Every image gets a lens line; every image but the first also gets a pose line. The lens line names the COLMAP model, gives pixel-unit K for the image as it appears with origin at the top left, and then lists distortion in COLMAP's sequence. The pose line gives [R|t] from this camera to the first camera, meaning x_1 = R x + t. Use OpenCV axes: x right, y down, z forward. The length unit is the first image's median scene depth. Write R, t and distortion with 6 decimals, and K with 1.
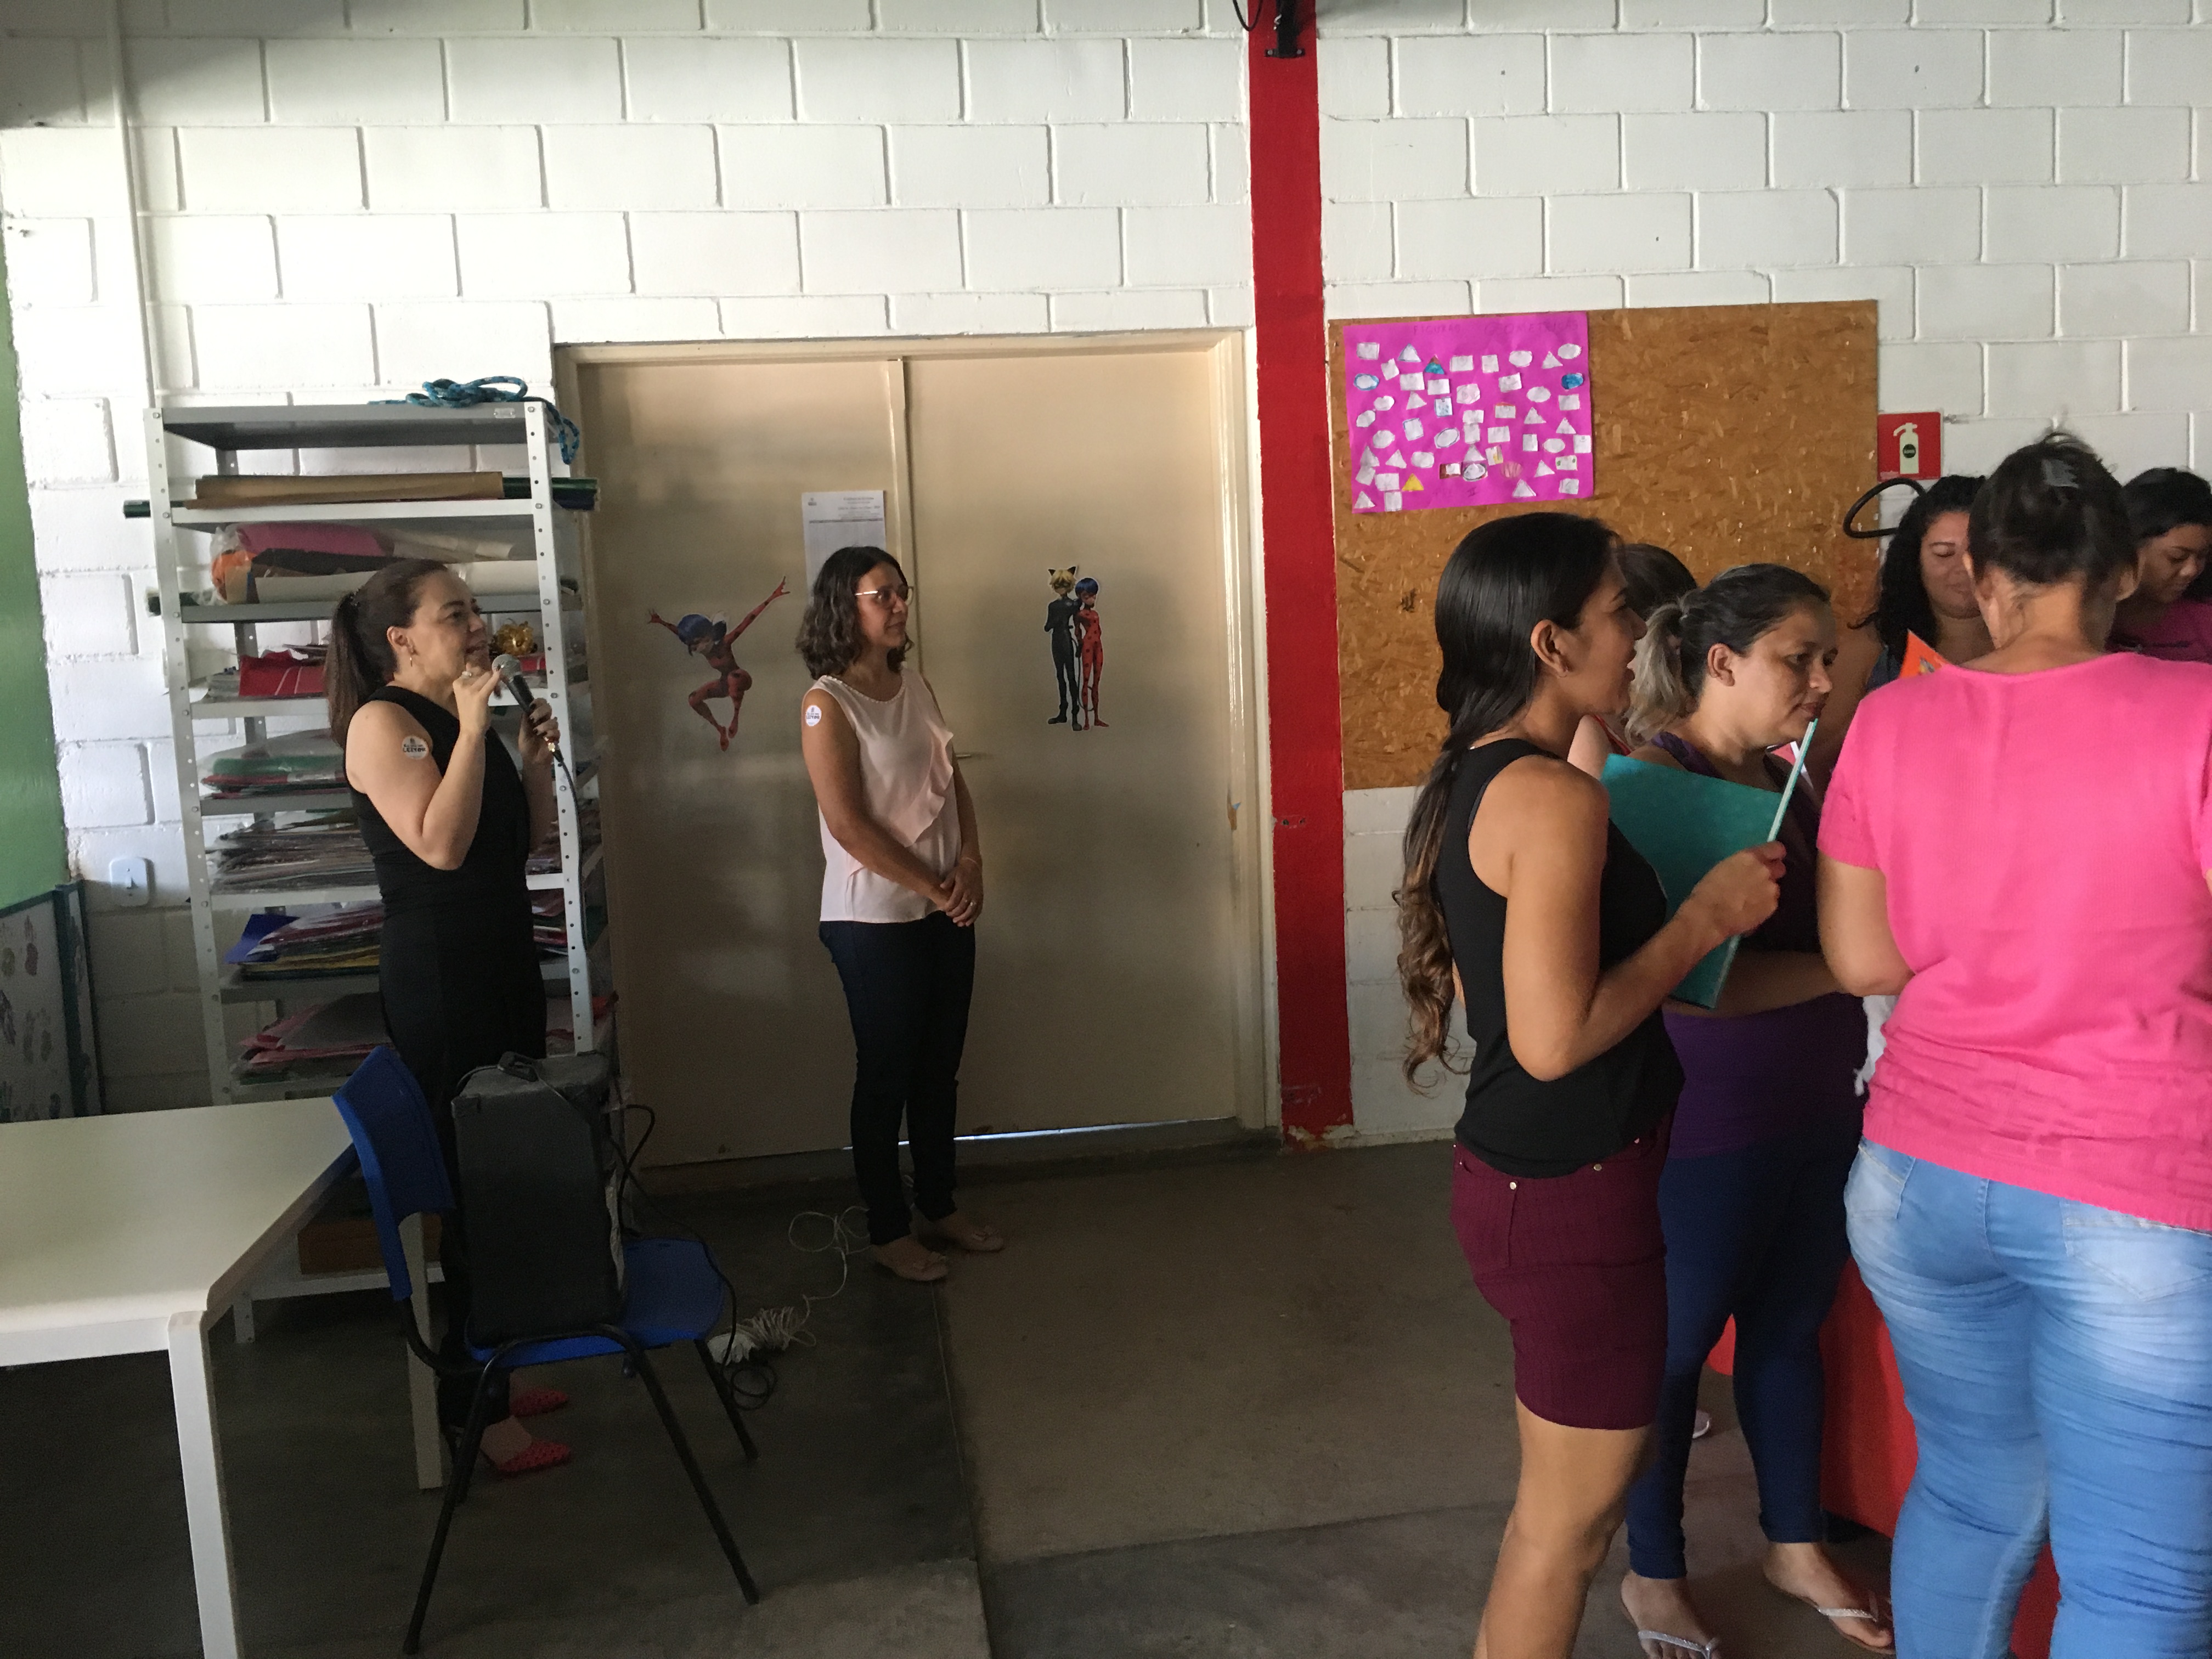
lens RADIAL K [[1884.6, 0, 1097.7], [0, 1884.6, 809.4], [0, 0, 1]] dist [0.092297, -0.127187]
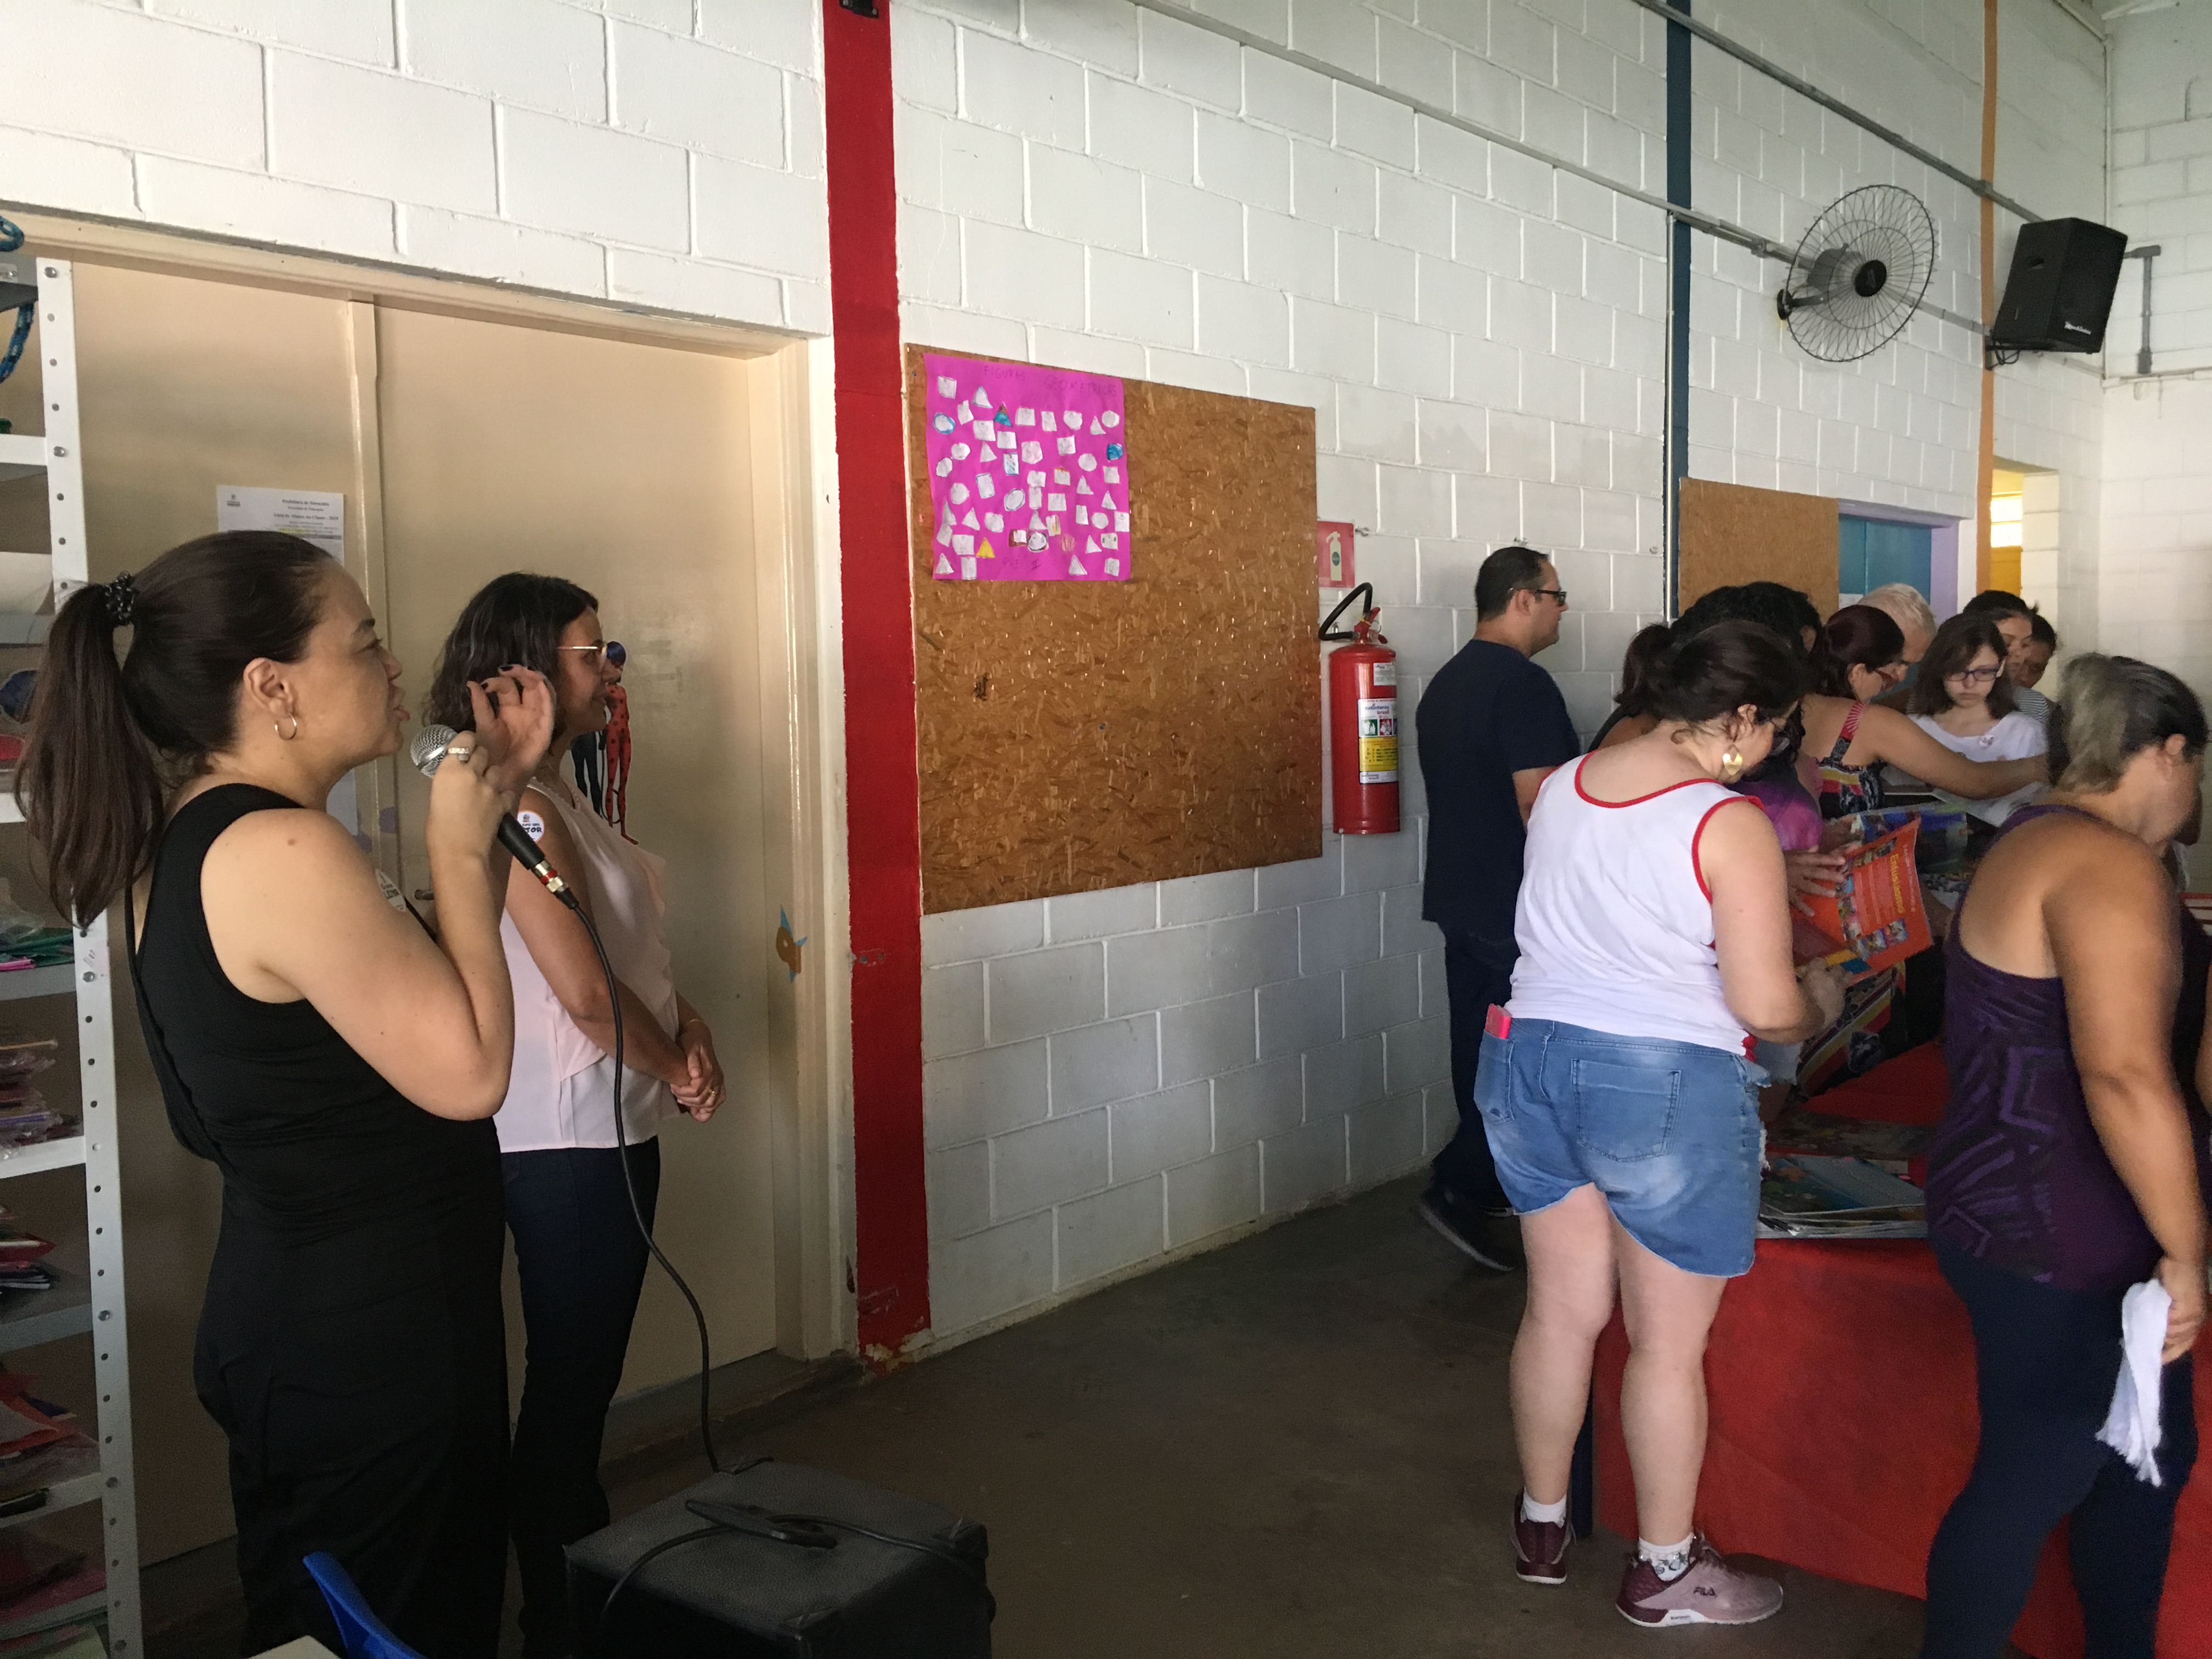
lens RADIAL K [[1879.6, 0, 1104.1], [0, 1879.6, 817.5], [0, 0, 1]] dist [0.093686, -0.131766]
pose [[0.761746, -0.015447, 0.647692, -0.340619], [0.054462, 0.997704, -0.040259, -0.015331], [-0.645583, 0.065941, 0.760838, 0.330843]]
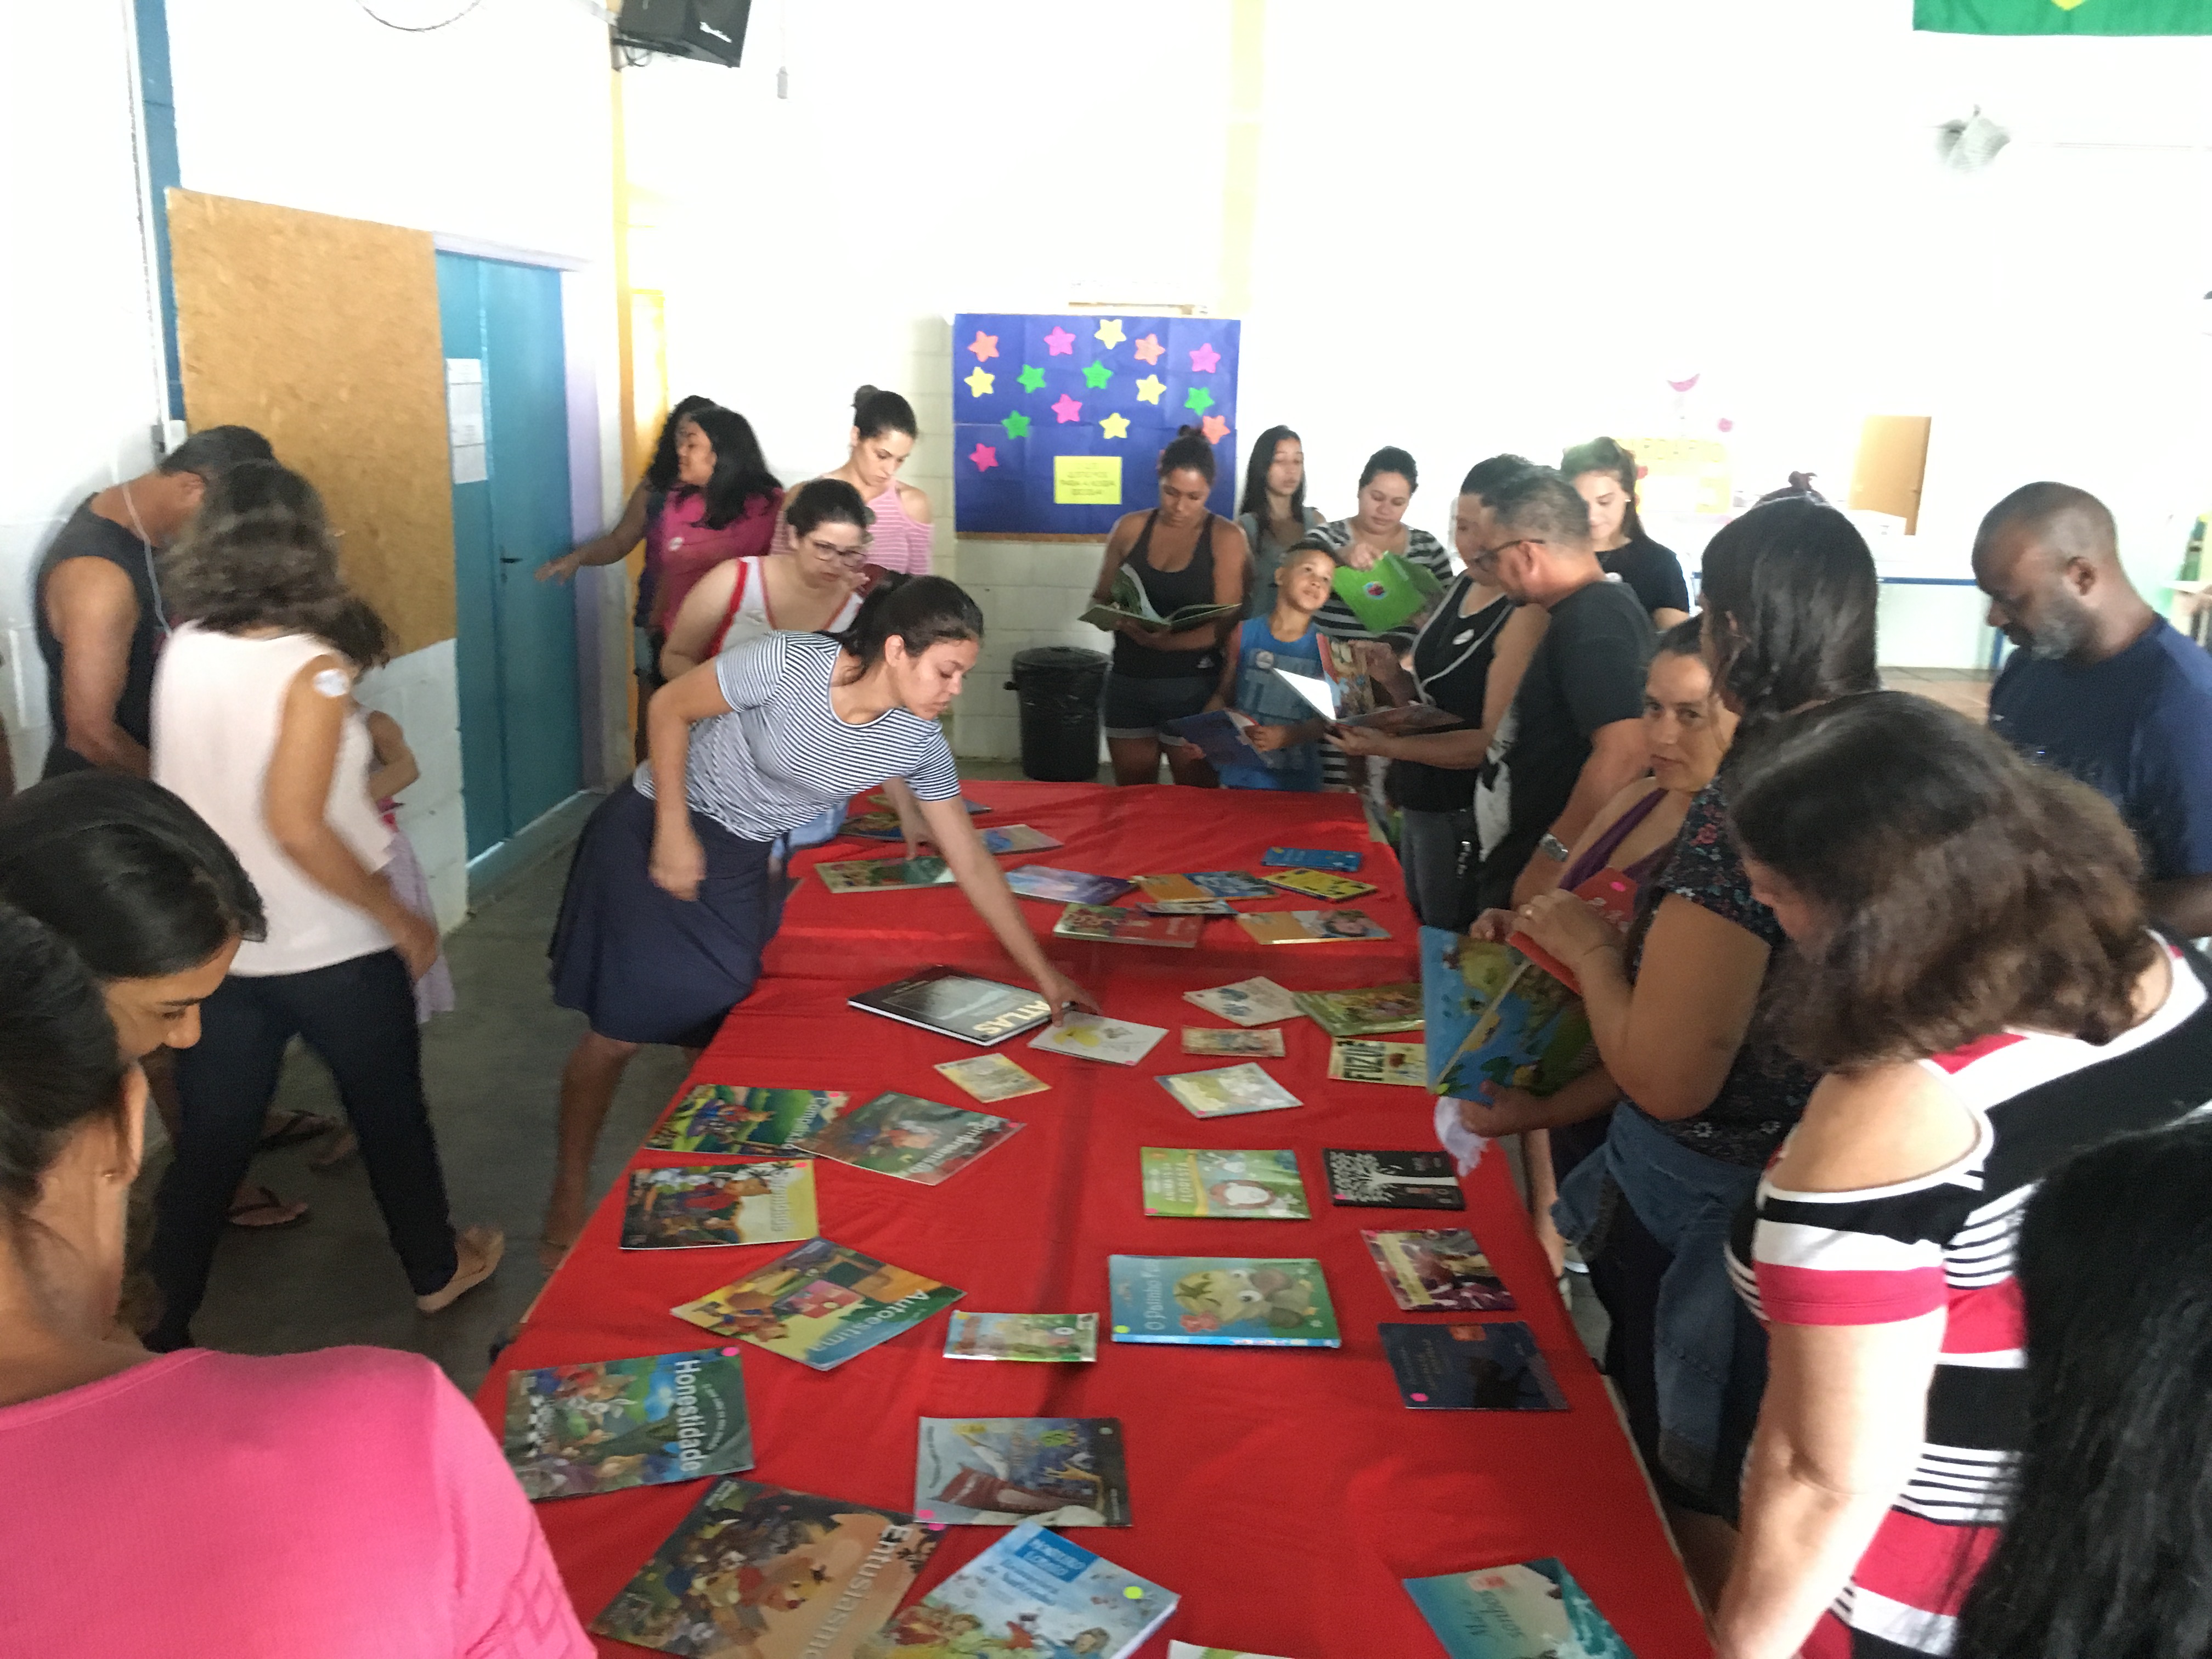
lens RADIAL K [[1879.6, 0, 1104.1], [0, 1879.6, 817.5], [0, 0, 1]] dist [0.093686, -0.131766]
pose [[0.193850, -0.177407, 0.964857, 0.066774], [0.071492, 0.983453, 0.166463, -0.126856], [-0.978423, 0.036710, 0.203325, 0.509779]]
